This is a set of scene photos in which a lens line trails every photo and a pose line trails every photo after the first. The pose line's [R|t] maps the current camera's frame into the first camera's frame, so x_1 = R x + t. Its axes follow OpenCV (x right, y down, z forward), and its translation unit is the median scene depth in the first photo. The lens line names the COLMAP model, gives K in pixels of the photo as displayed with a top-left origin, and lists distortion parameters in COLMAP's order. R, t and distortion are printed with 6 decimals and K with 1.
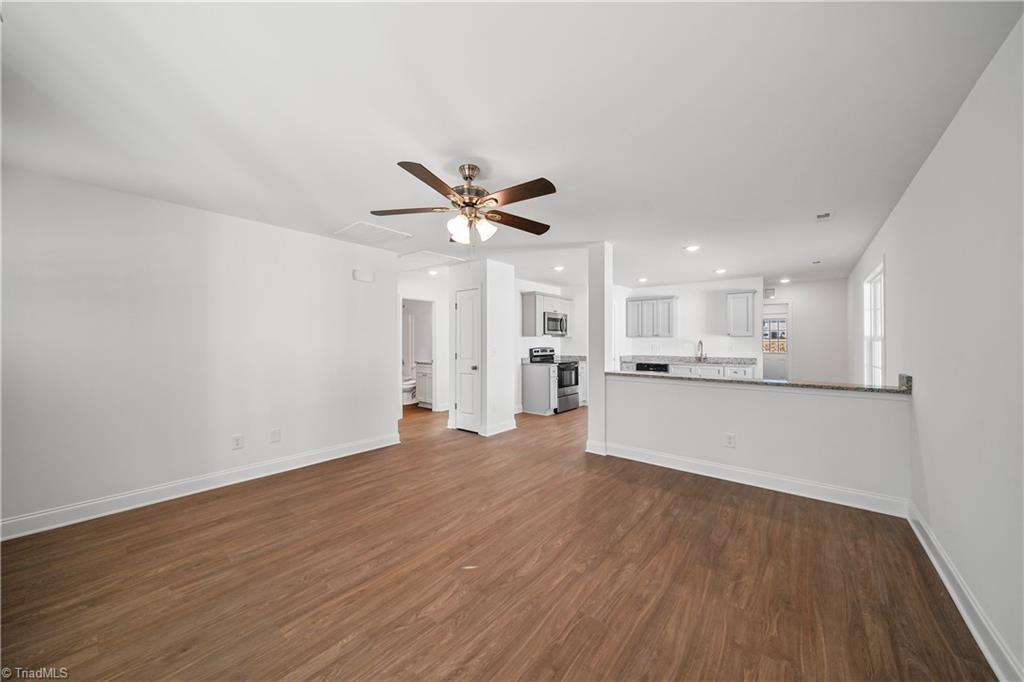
lens RADIAL K [[354.9, 0, 512.0], [0, 354.9, 341.0], [0, 0, 1]] dist [-0.000643, -0.000058]
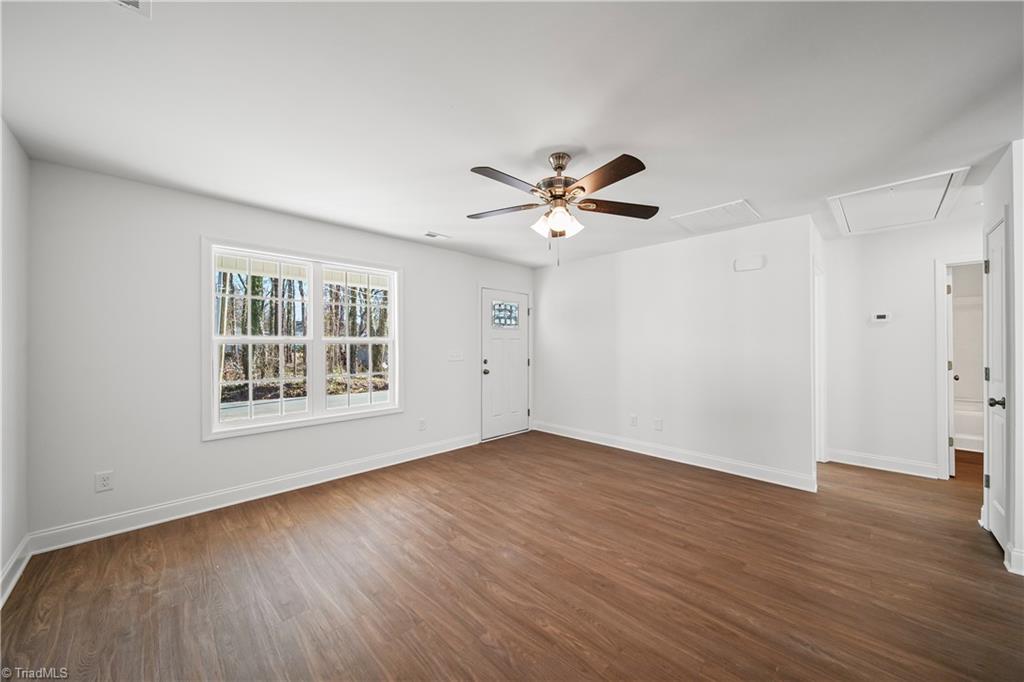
lens RADIAL K [[362.8, 0, 519.0], [0, 362.8, 344.3], [0, 0, 1]] dist [0.000768, -0.000097]
pose [[-0.092190, 0.000252, -0.995741, 0.829789], [0.004834, 0.999988, -0.000194, 0.002560], [0.995730, -0.004832, -0.092190, 0.974762]]
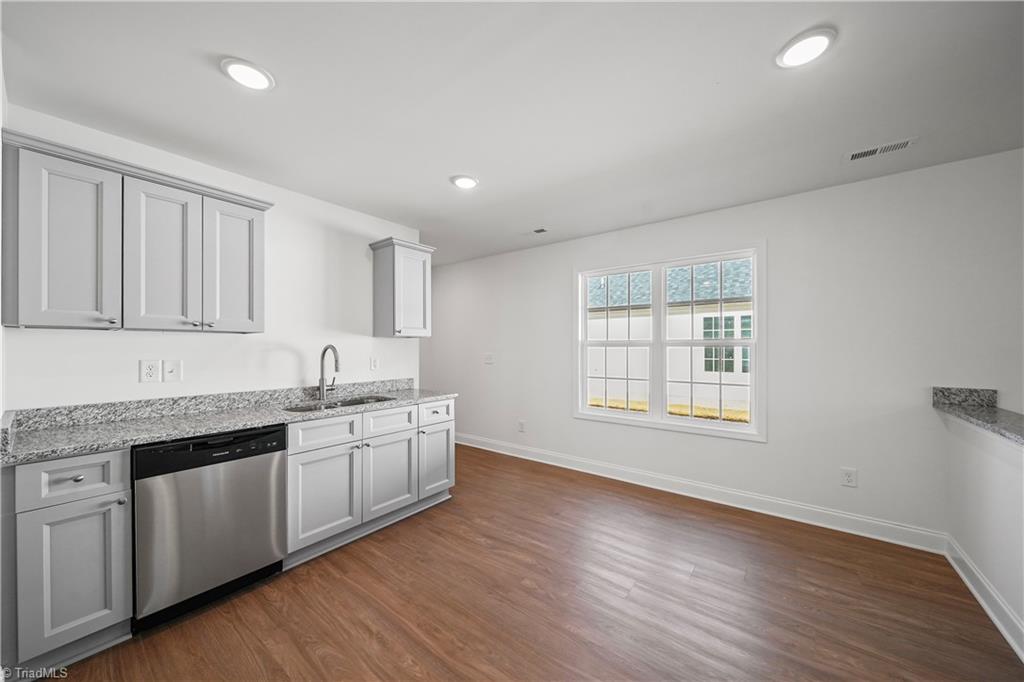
lens RADIAL K [[363.8, 0, 513.7], [0, 363.8, 344.0], [0, 0, 1]] dist [-0.000557, -0.000221]
pose [[-0.043993, 0.002706, 0.999028, 0.354735], [-0.007273, 0.999969, -0.003029, -0.006578], [-0.999005, -0.007399, -0.043972, 2.362602]]
